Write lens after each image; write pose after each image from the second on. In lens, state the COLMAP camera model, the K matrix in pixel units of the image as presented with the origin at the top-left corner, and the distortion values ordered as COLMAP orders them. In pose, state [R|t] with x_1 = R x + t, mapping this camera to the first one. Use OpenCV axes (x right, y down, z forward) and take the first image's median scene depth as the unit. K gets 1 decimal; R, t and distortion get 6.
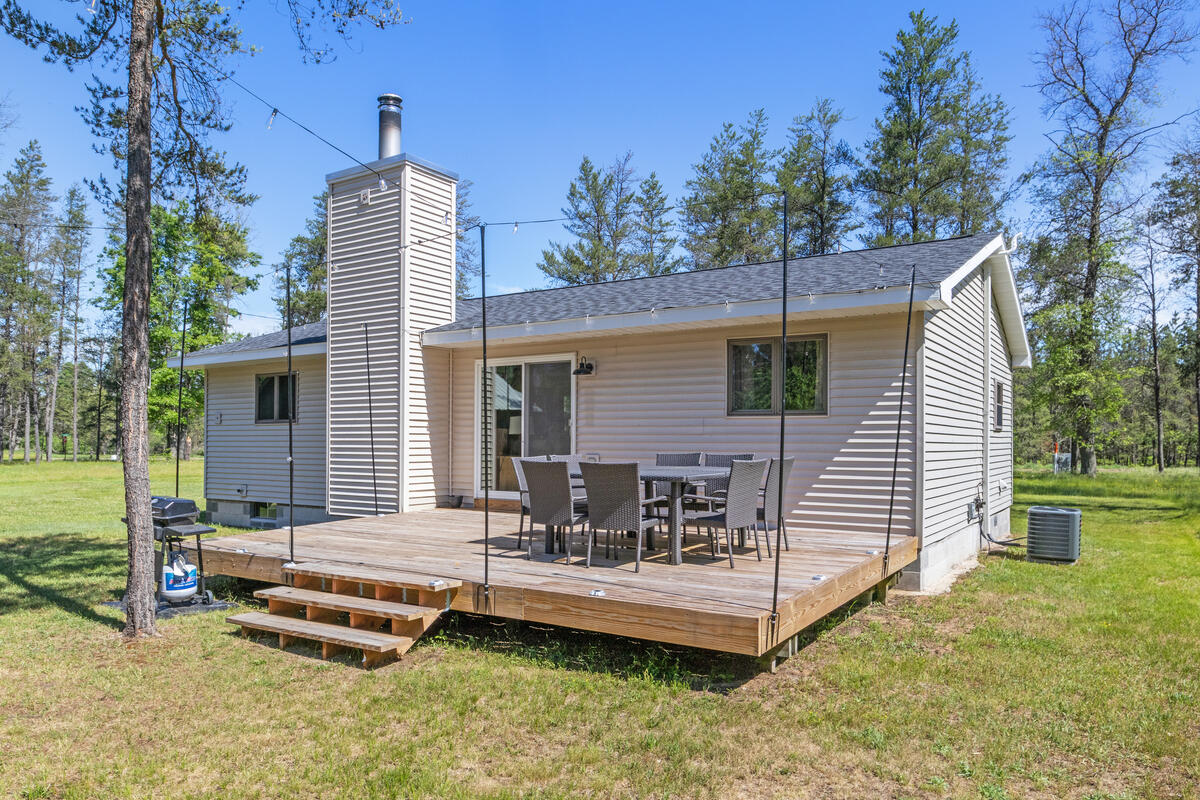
lens RADIAL K [[811.8, 0, 601.6], [0, 811.8, 419.5], [0, 0, 1]] dist [-0.022573, -0.003004]
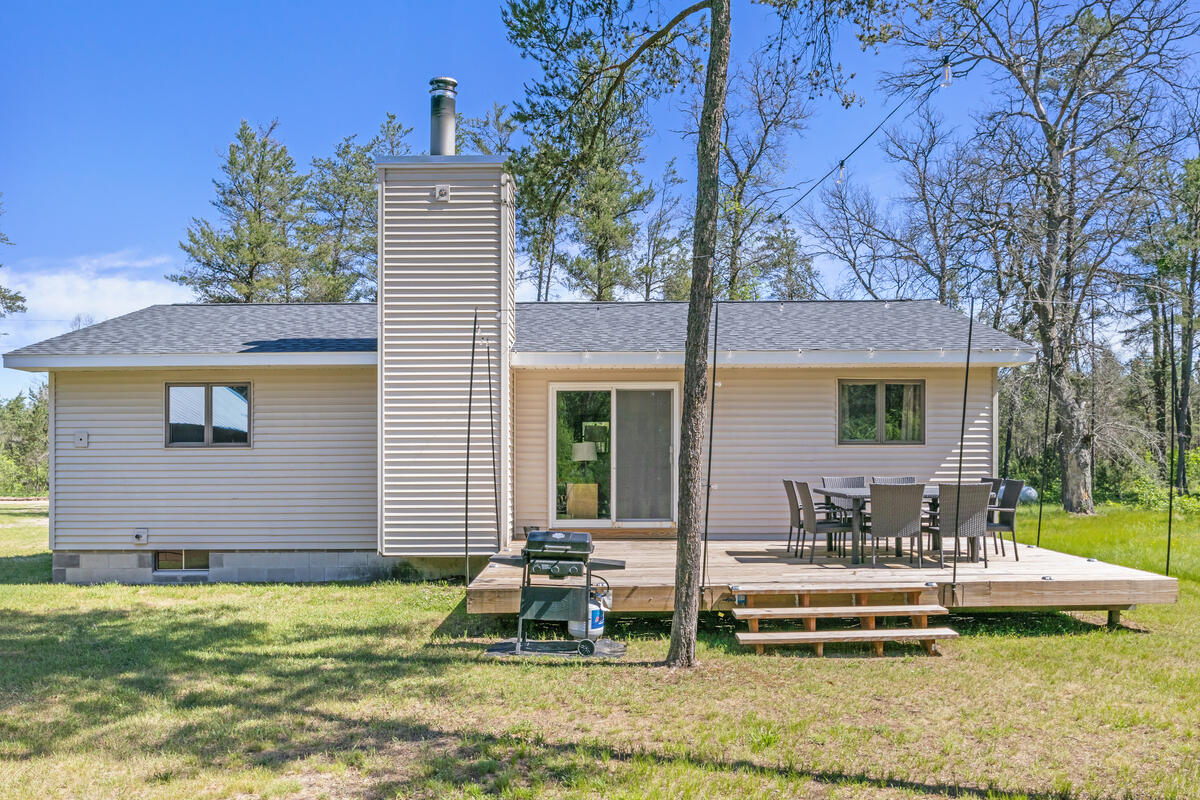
lens RADIAL K [[931.4, 0, 603.3], [0, 931.4, 450.3], [0, 0, 1]] dist [-0.031838, -0.000500]
pose [[0.838658, 0.002663, 0.544652, -0.756120], [-0.008327, 0.999934, 0.007933, -0.003594], [-0.544595, -0.011189, 0.838624, 0.055872]]
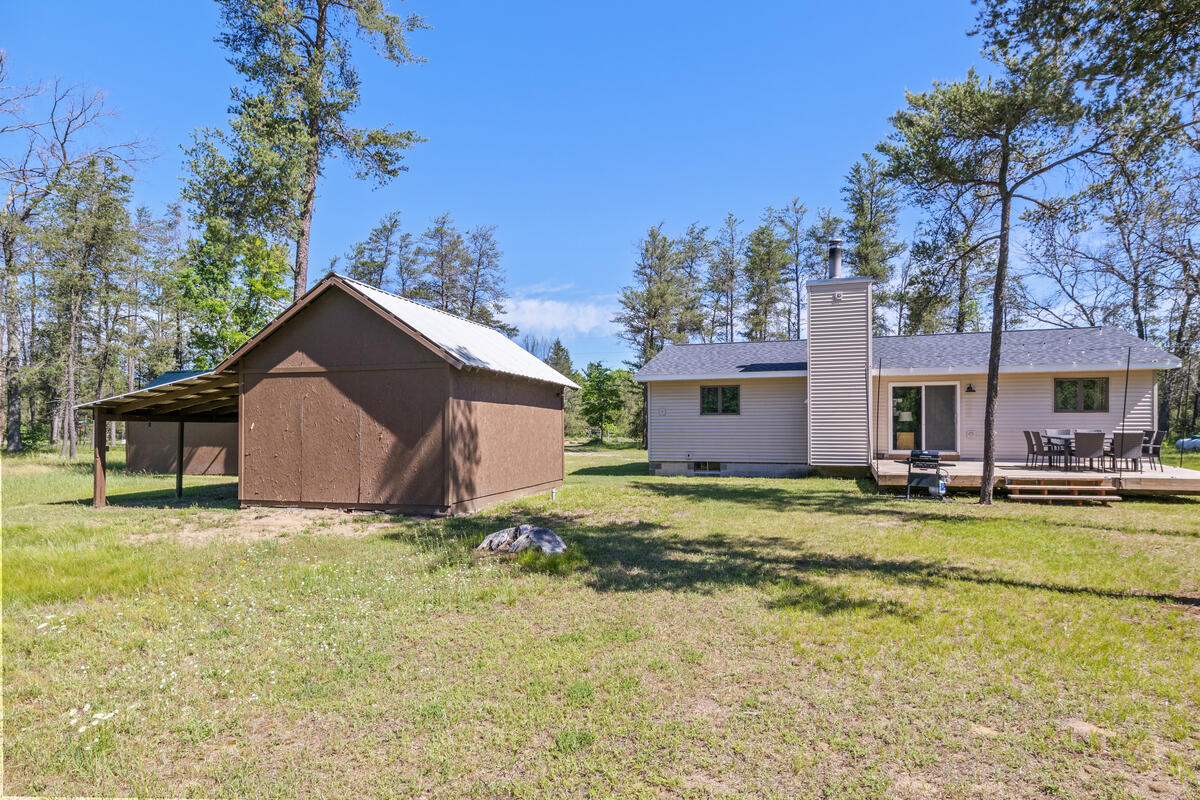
lens RADIAL K [[666.1, 0, 599.6], [0, 666.1, 411.7], [0, 0, 1]] dist [-0.012063, 0.000086]
pose [[0.972619, -0.000462, 0.232404, -1.296435], [-0.001161, 0.999976, 0.006847, -0.016145], [-0.232402, -0.006929, 0.972595, -0.410916]]
